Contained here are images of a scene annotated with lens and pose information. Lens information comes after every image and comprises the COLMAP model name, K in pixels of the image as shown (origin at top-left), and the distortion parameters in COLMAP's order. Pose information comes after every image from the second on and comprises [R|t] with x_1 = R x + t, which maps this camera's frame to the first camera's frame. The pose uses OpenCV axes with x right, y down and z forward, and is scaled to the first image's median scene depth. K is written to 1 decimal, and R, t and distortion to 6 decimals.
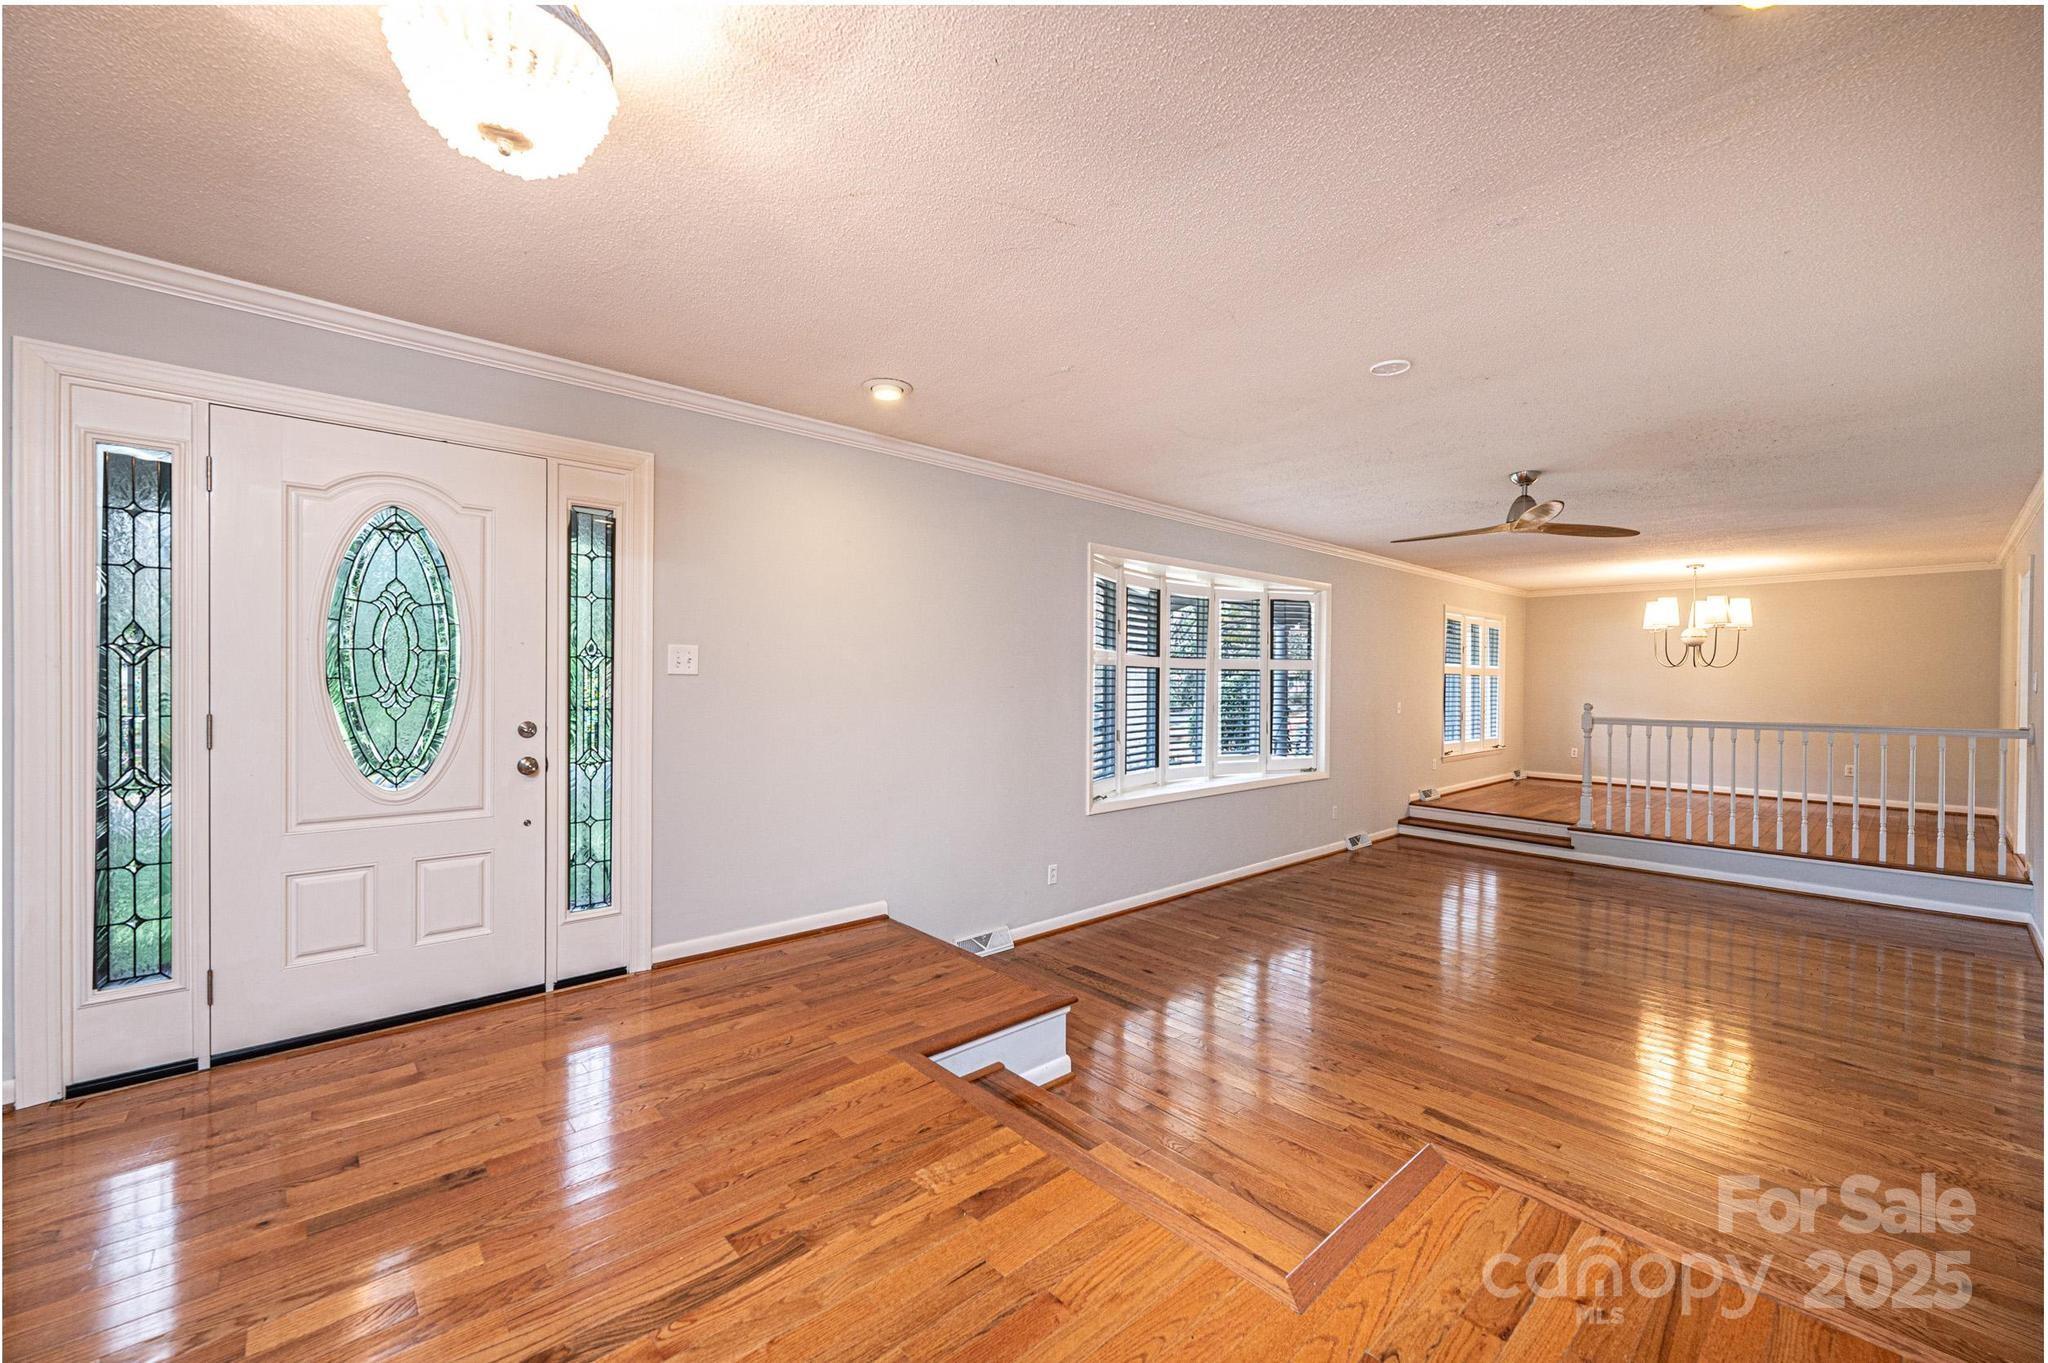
lens RADIAL K [[807.2, 0, 1024.1], [0, 807.2, 678.2], [0, 0, 1]] dist [0.002841, 0.000227]
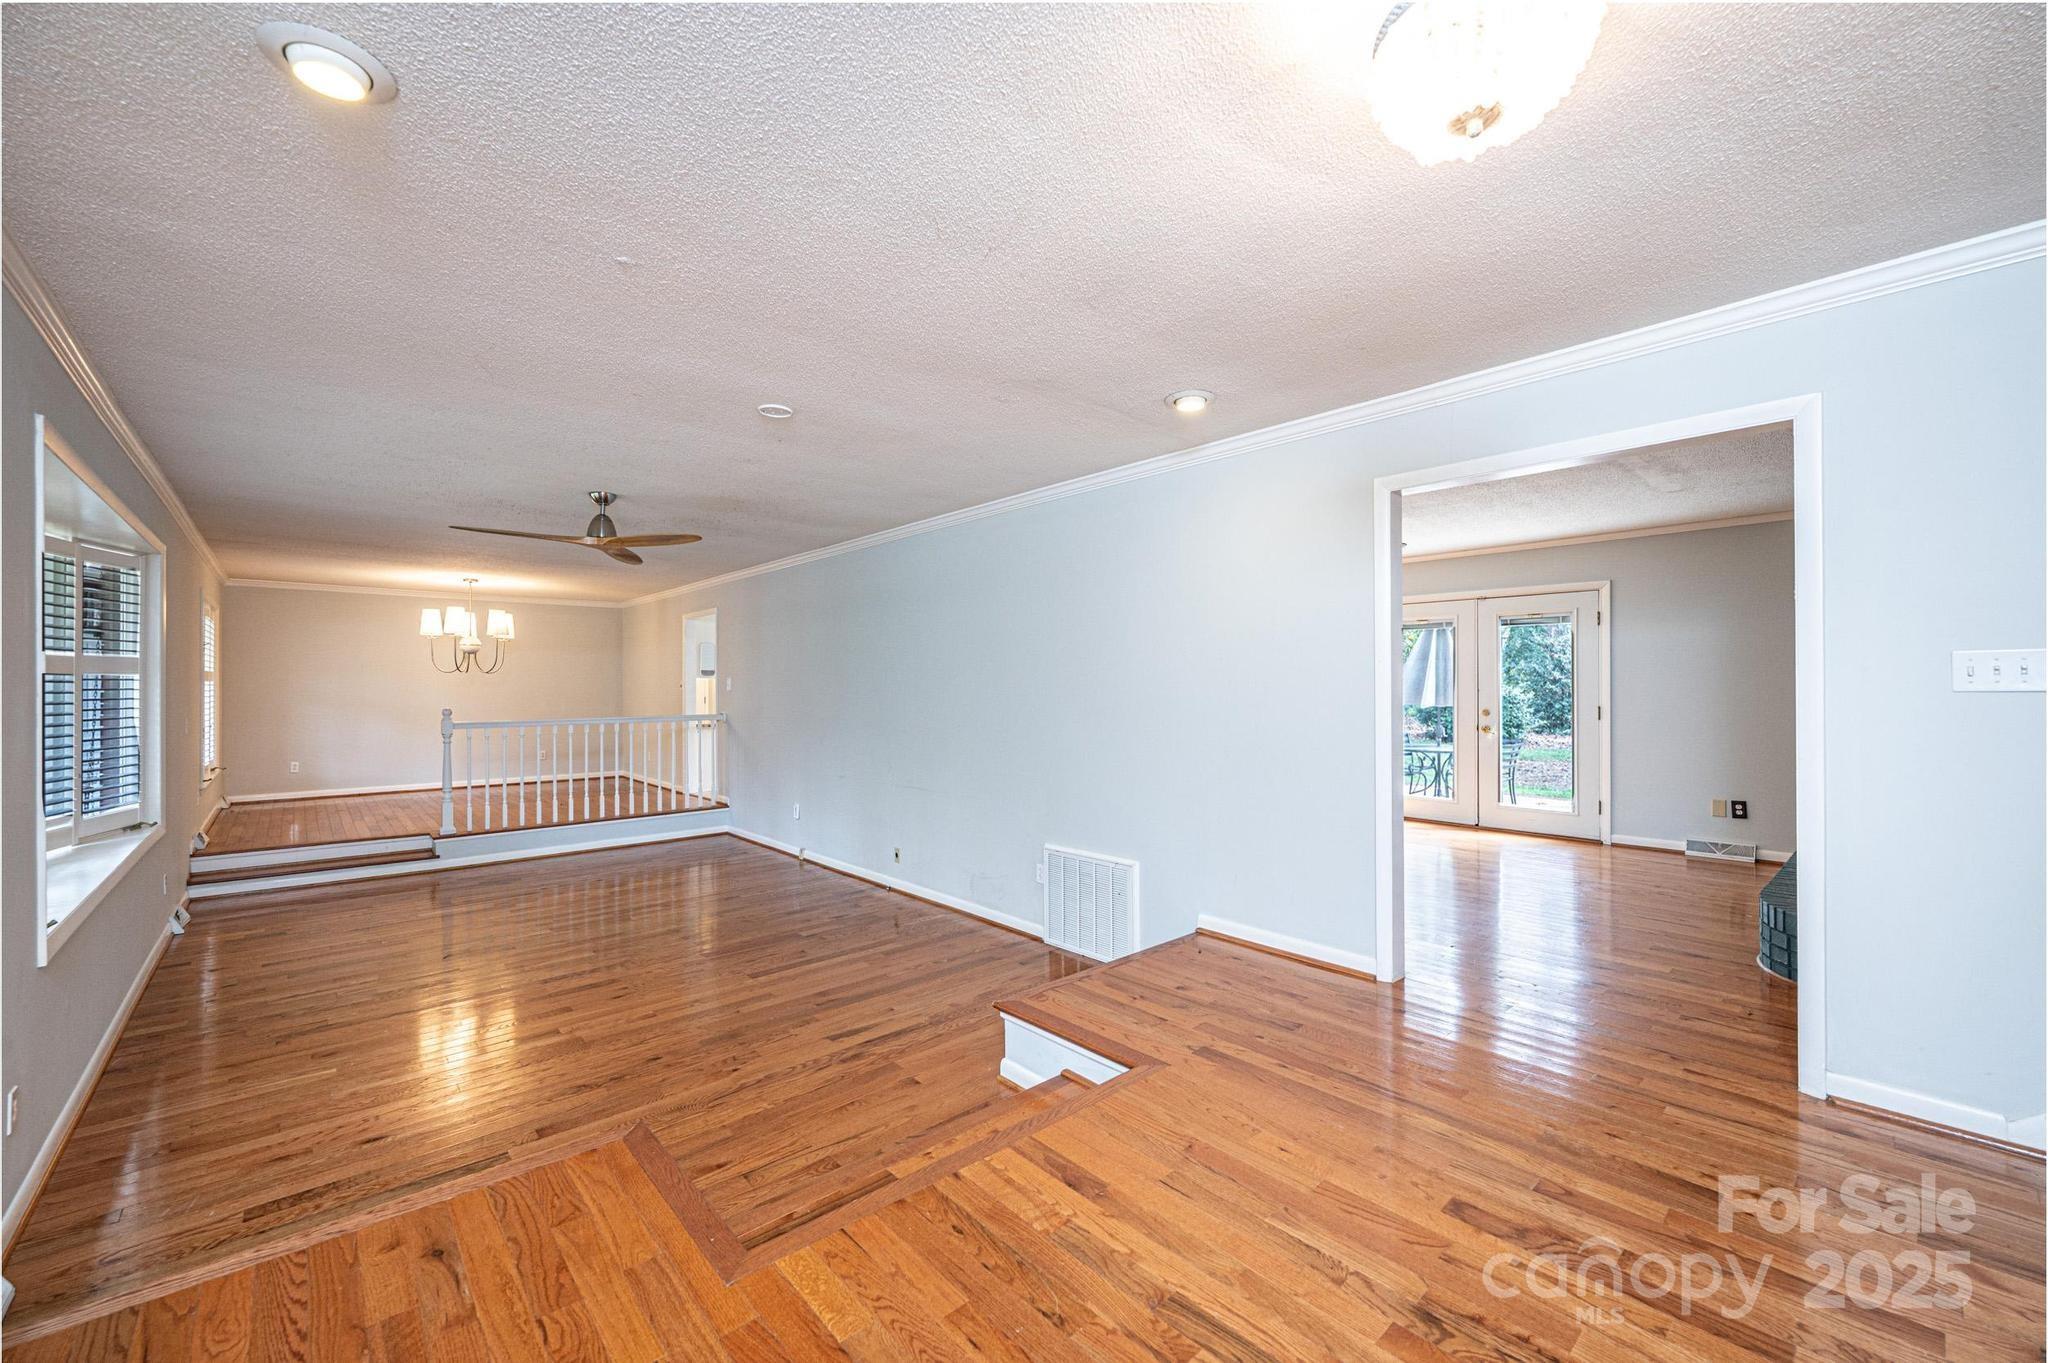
lens RADIAL K [[807.2, 0, 1022.7], [0, 807.2, 686.4], [0, 0, 1]] dist [0.002841, 0.000227]
pose [[0.010996, -0.007105, 0.999914, -0.424647], [0.001618, 0.999974, 0.007088, -0.004152], [-0.999938, 0.001540, 0.011007, 0.409348]]
